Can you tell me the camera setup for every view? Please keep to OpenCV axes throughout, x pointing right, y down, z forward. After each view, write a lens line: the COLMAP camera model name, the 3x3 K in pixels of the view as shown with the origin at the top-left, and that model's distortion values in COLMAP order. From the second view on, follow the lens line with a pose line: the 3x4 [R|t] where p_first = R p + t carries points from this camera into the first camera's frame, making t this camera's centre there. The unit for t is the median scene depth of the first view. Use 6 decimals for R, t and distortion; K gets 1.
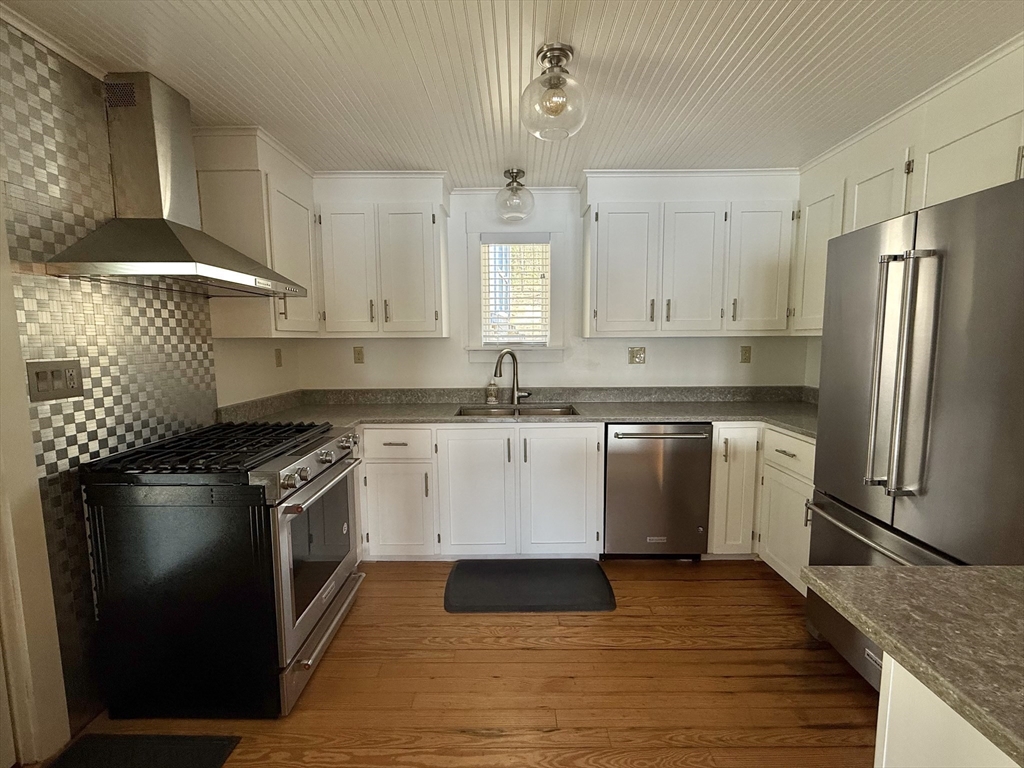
lens RADIAL K [[444.7, 0, 514.8], [0, 444.7, 383.7], [0, 0, 1]] dist [0.000329, 0.000004]
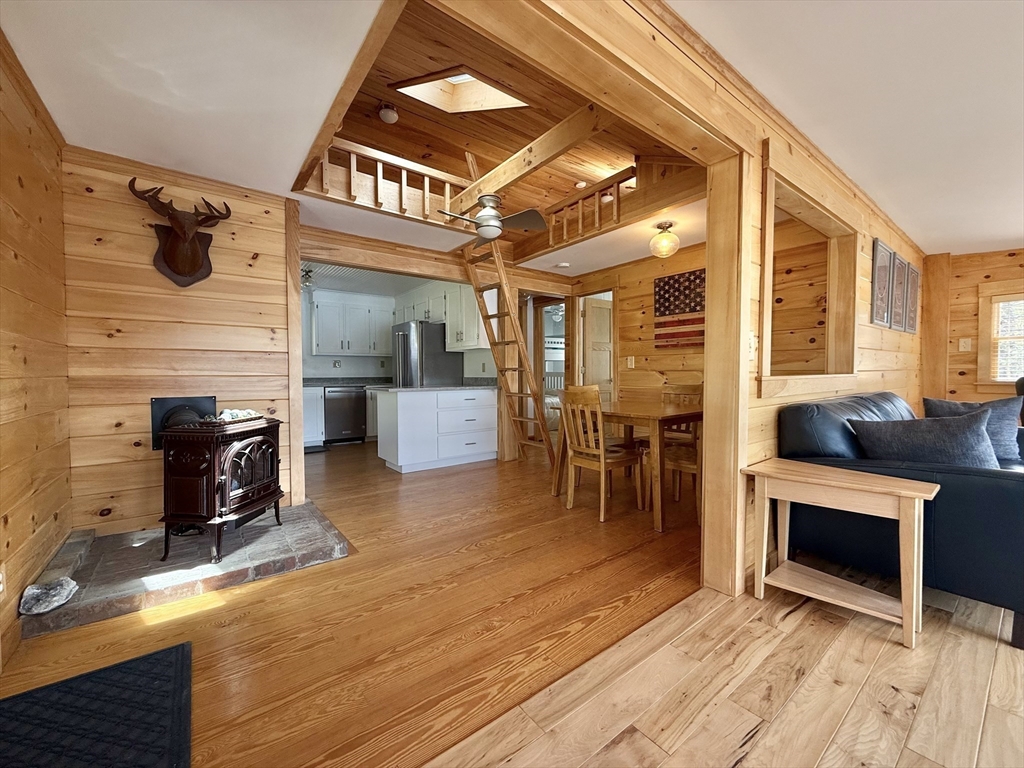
lens RADIAL K [[408.4, 0, 510.0], [0, 408.4, 384.0], [0, 0, 1]] dist [0.000369, -0.000165]
pose [[0.795589, -0.012810, 0.605701, -0.344279], [0.062243, 0.996214, -0.060688, 0.261467], [-0.602631, 0.085983, 0.793374, -1.413771]]
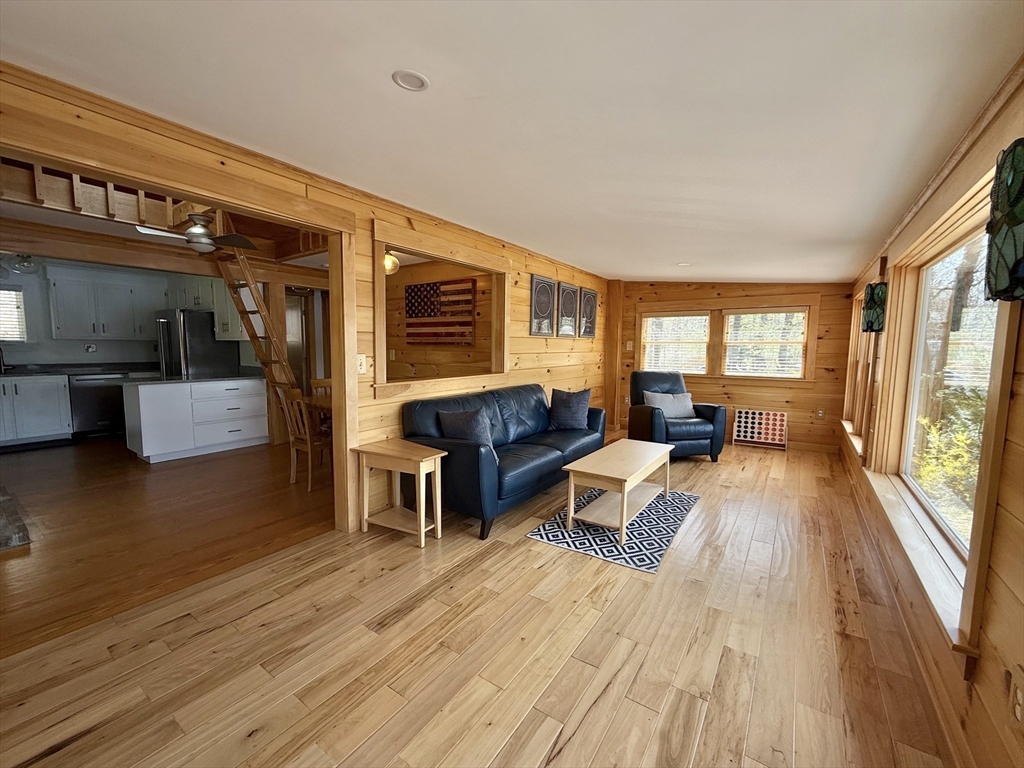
lens RADIAL K [[408.4, 0, 512.1], [0, 408.4, 386.4], [0, 0, 1]] dist [0.000369, -0.000165]
pose [[0.572005, -0.068146, 0.817414, -0.210401], [0.070843, 0.996924, 0.033537, 0.225147], [-0.817185, 0.038724, 0.575073, -2.023098]]
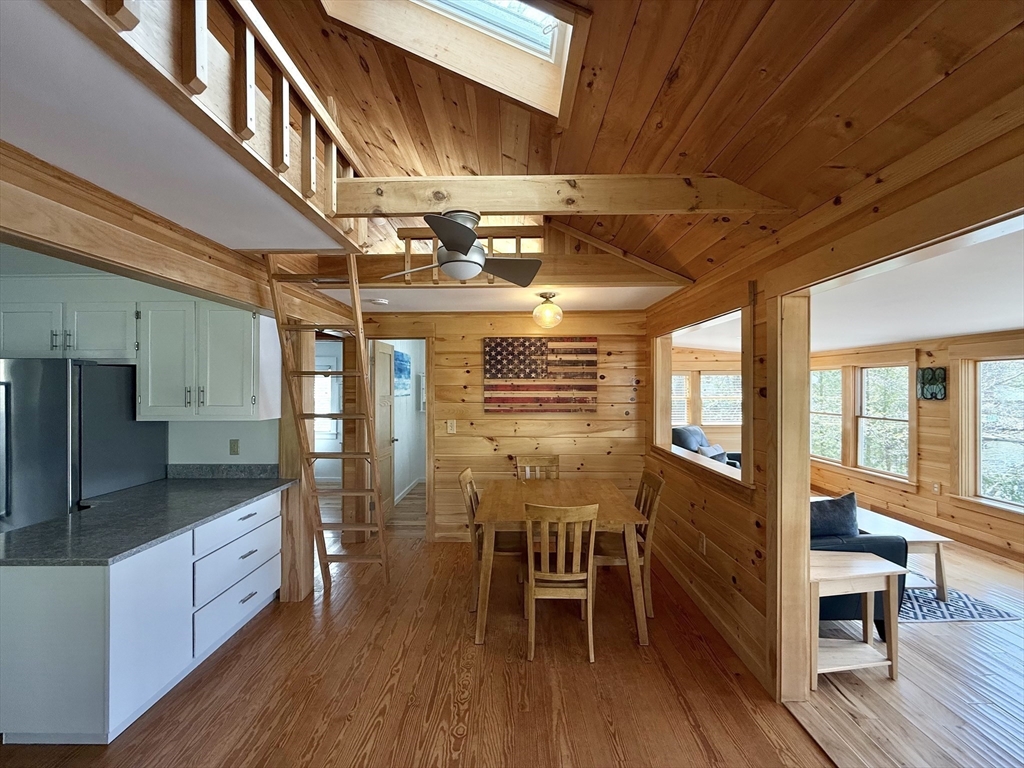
lens RADIAL K [[408.4, 0, 509.0], [0, 408.4, 383.8], [0, 0, 1]] dist [0.000369, -0.000165]
pose [[0.012499, 0.015102, 0.999808, -0.388165], [0.105701, 0.994264, -0.016340, -0.022313], [-0.994319, 0.105885, 0.010831, -0.574198]]
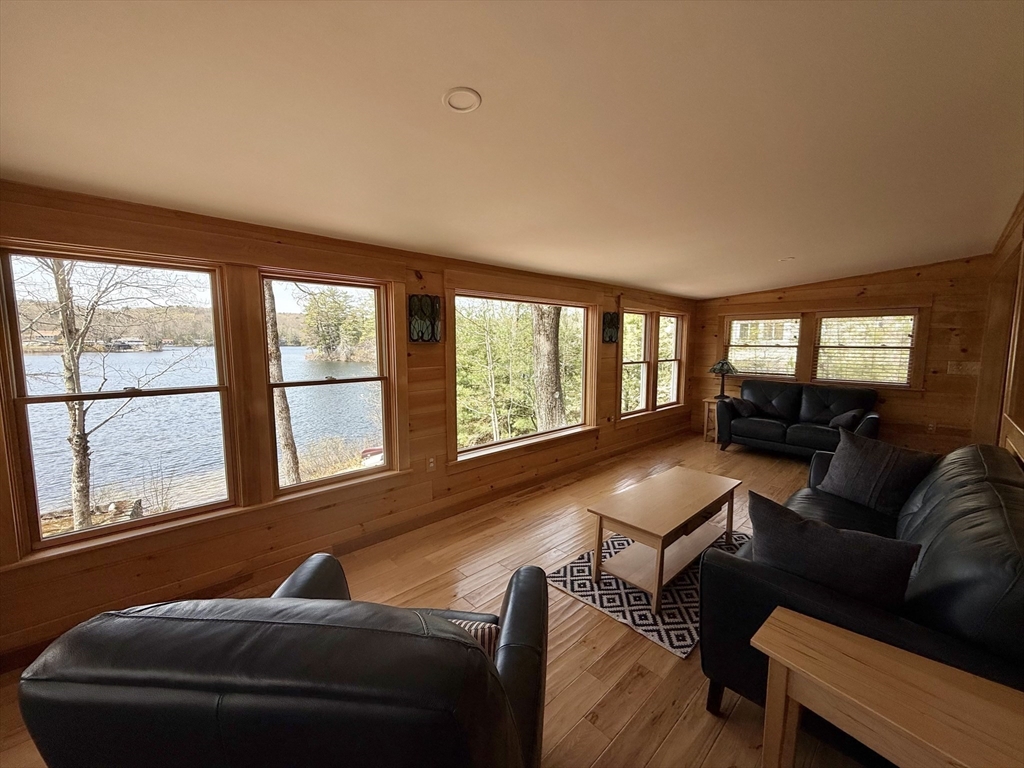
lens RADIAL K [[408.4, 0, 510.2], [0, 408.4, 384.7], [0, 0, 1]] dist [0.000369, -0.000165]
pose [[-0.718465, 0.076927, -0.691296, 1.859087], [-0.070433, 0.980711, 0.182335, 0.082966], [0.691988, 0.179691, -0.699188, -1.235065]]
